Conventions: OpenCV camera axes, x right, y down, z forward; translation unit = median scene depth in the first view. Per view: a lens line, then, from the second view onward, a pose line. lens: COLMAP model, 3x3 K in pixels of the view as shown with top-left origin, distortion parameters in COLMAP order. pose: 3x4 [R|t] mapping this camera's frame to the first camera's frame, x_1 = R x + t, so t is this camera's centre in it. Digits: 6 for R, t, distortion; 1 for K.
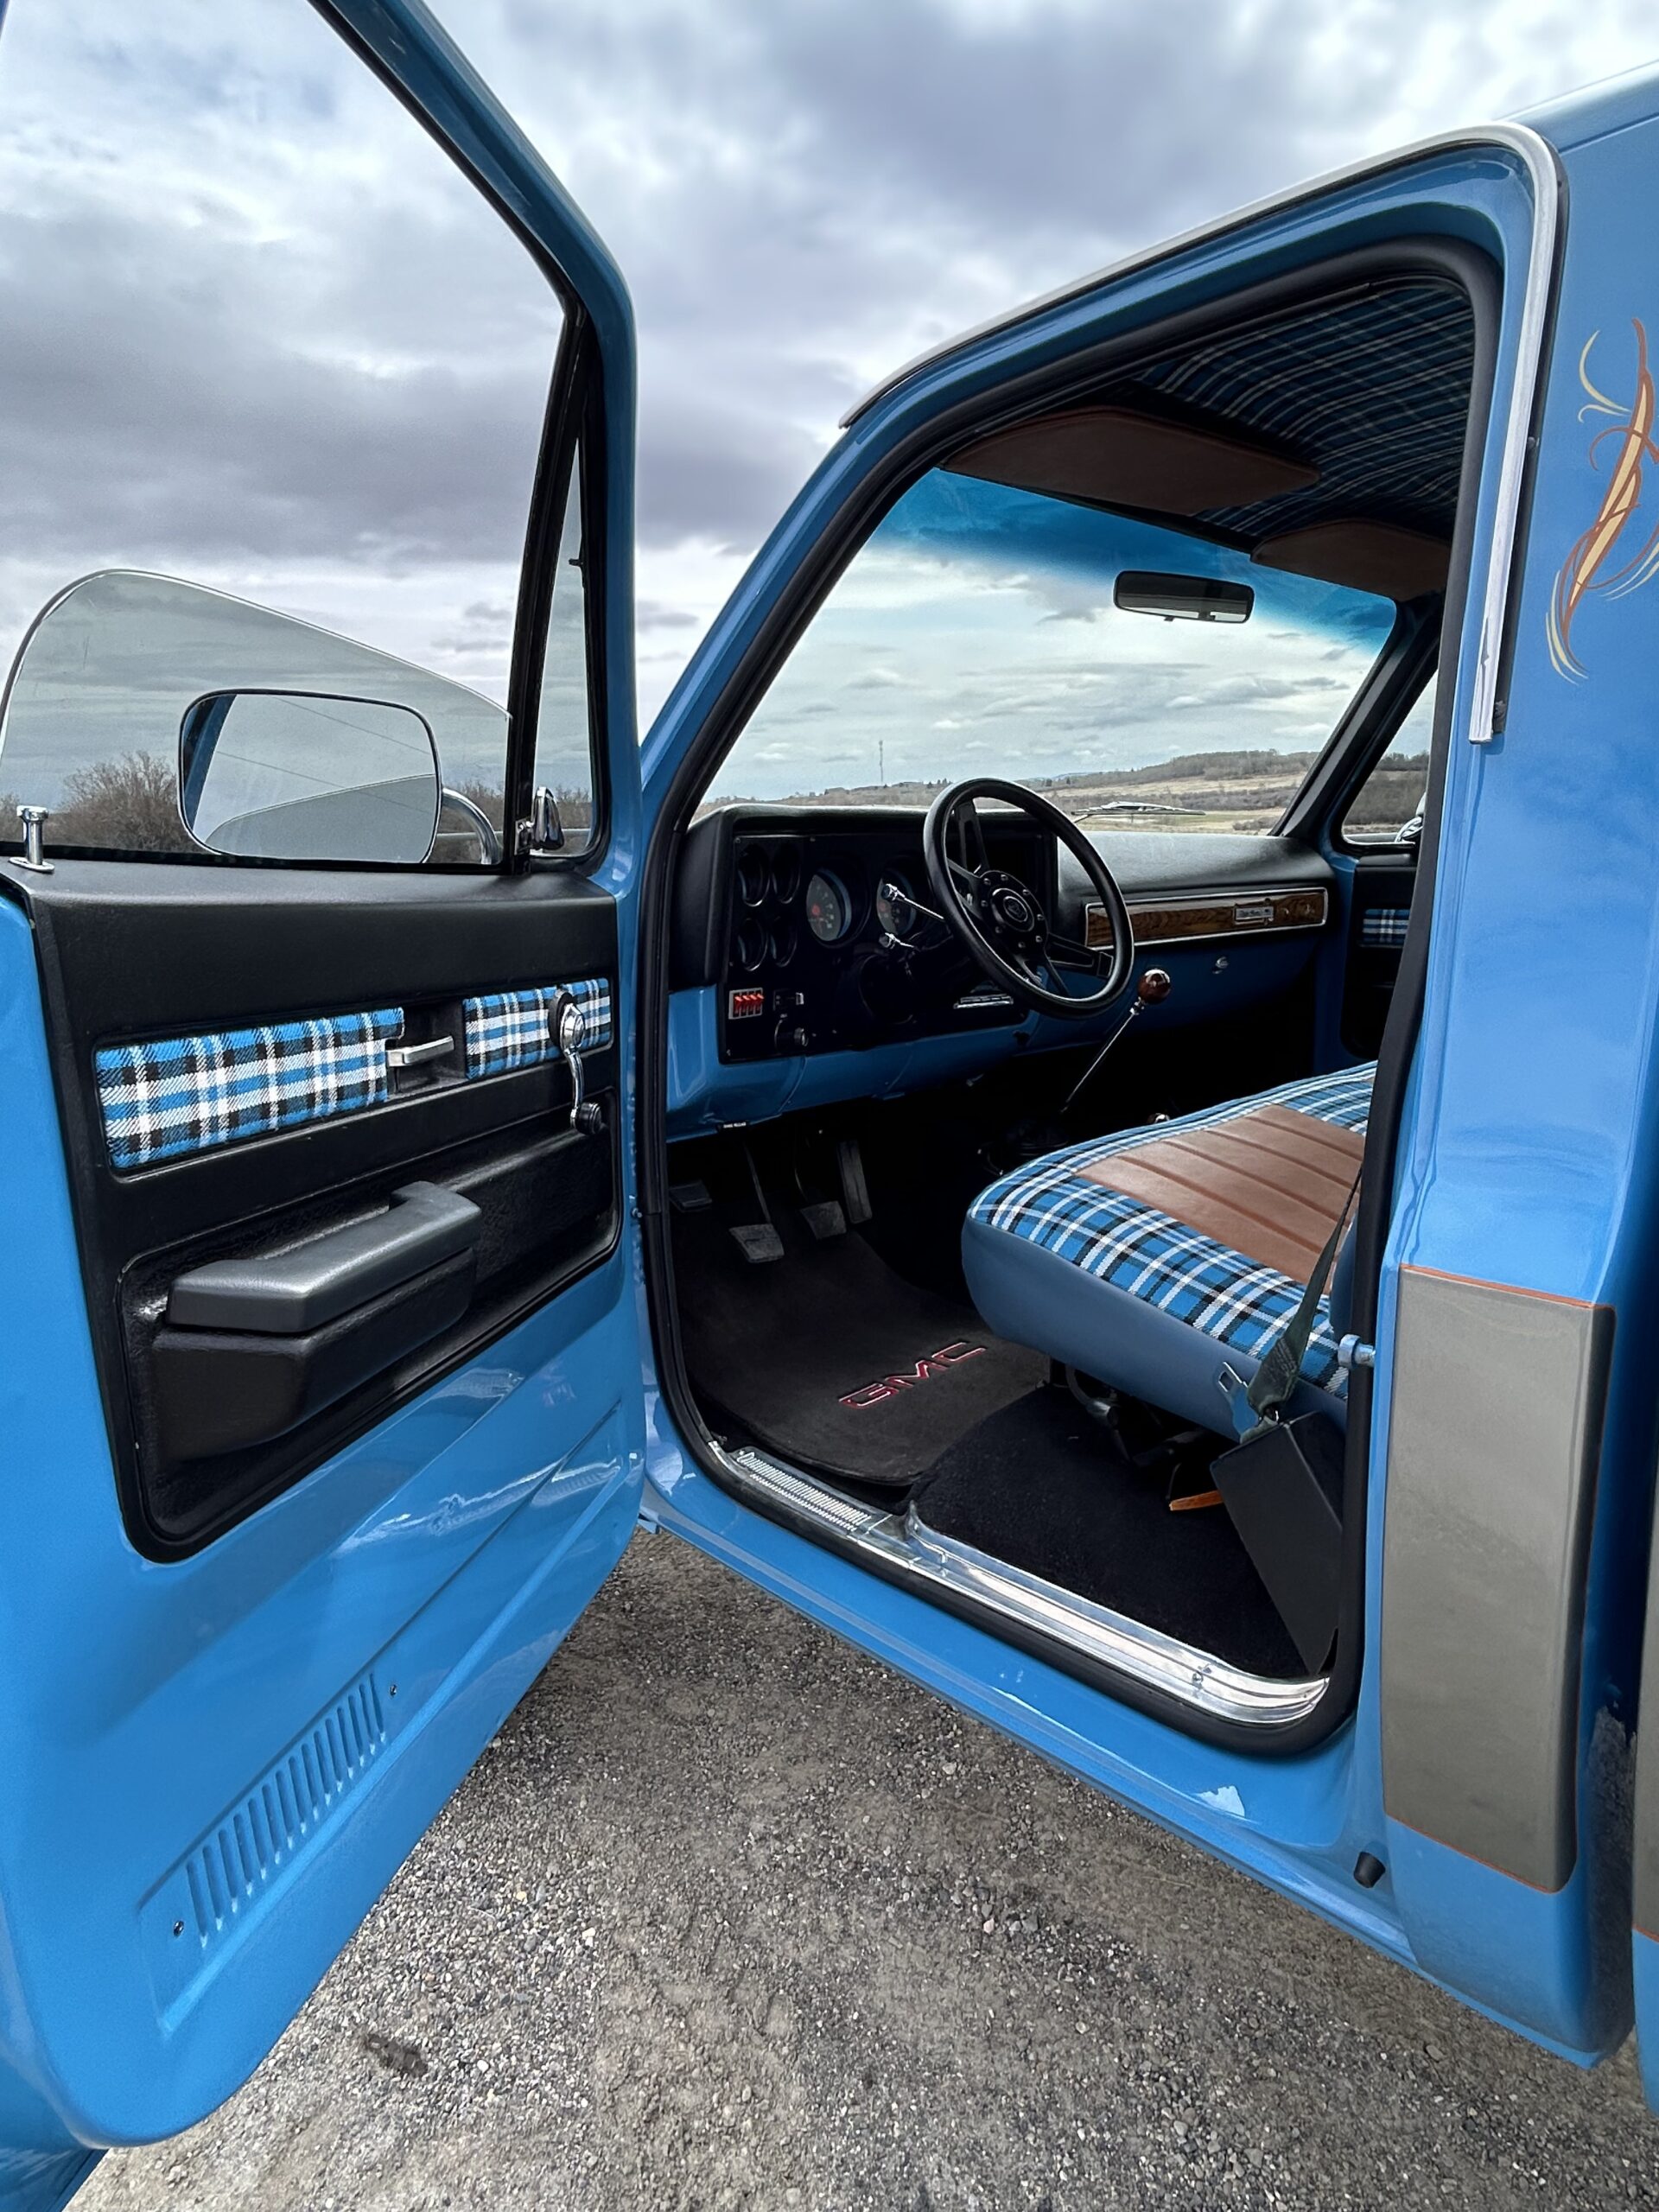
lens RADIAL K [[1271.1, 0, 830.6], [0, 1271.1, 1110.0], [0, 0, 1]] dist [-0.002746, 0.002055]
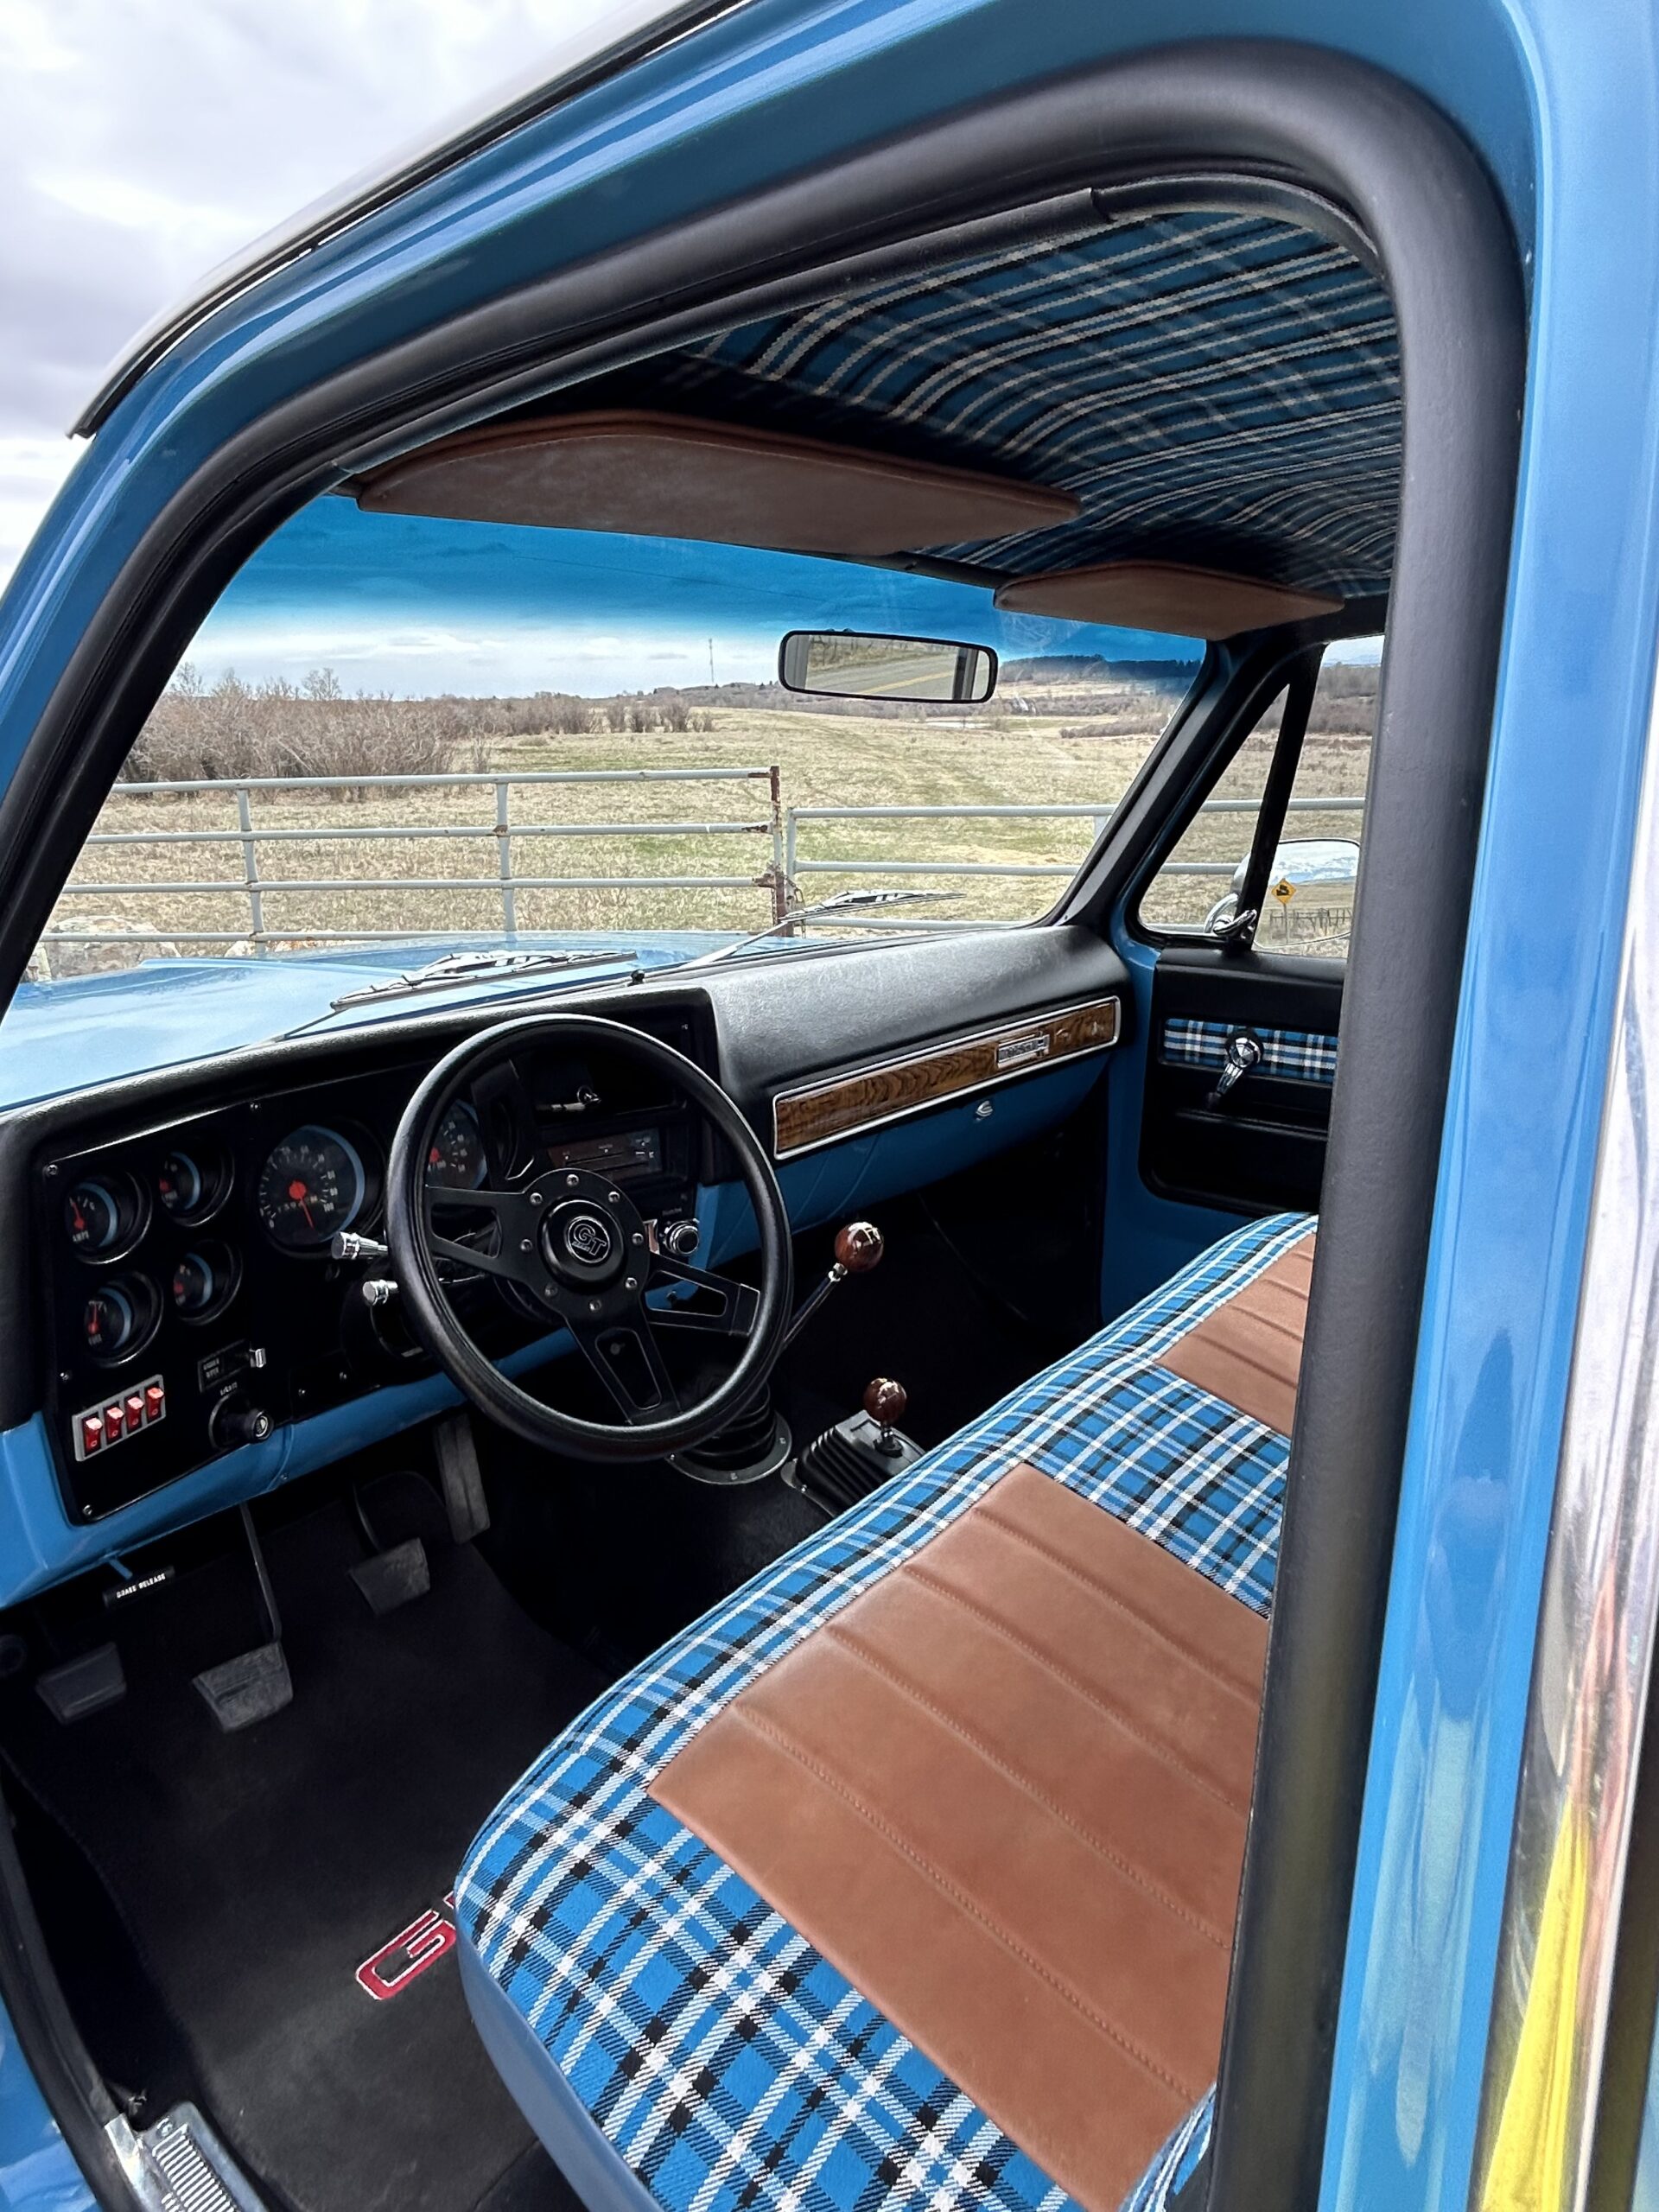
lens RADIAL K [[1271.1, 0, 829.8], [0, 1271.1, 1106.6], [0, 0, 1]] dist [-0.002746, 0.002055]
pose [[0.991881, -0.025352, 0.124618, 0.192118], [0.016604, 0.997356, 0.070741, -0.270311], [-0.126082, -0.068098, 0.989680, 0.411174]]
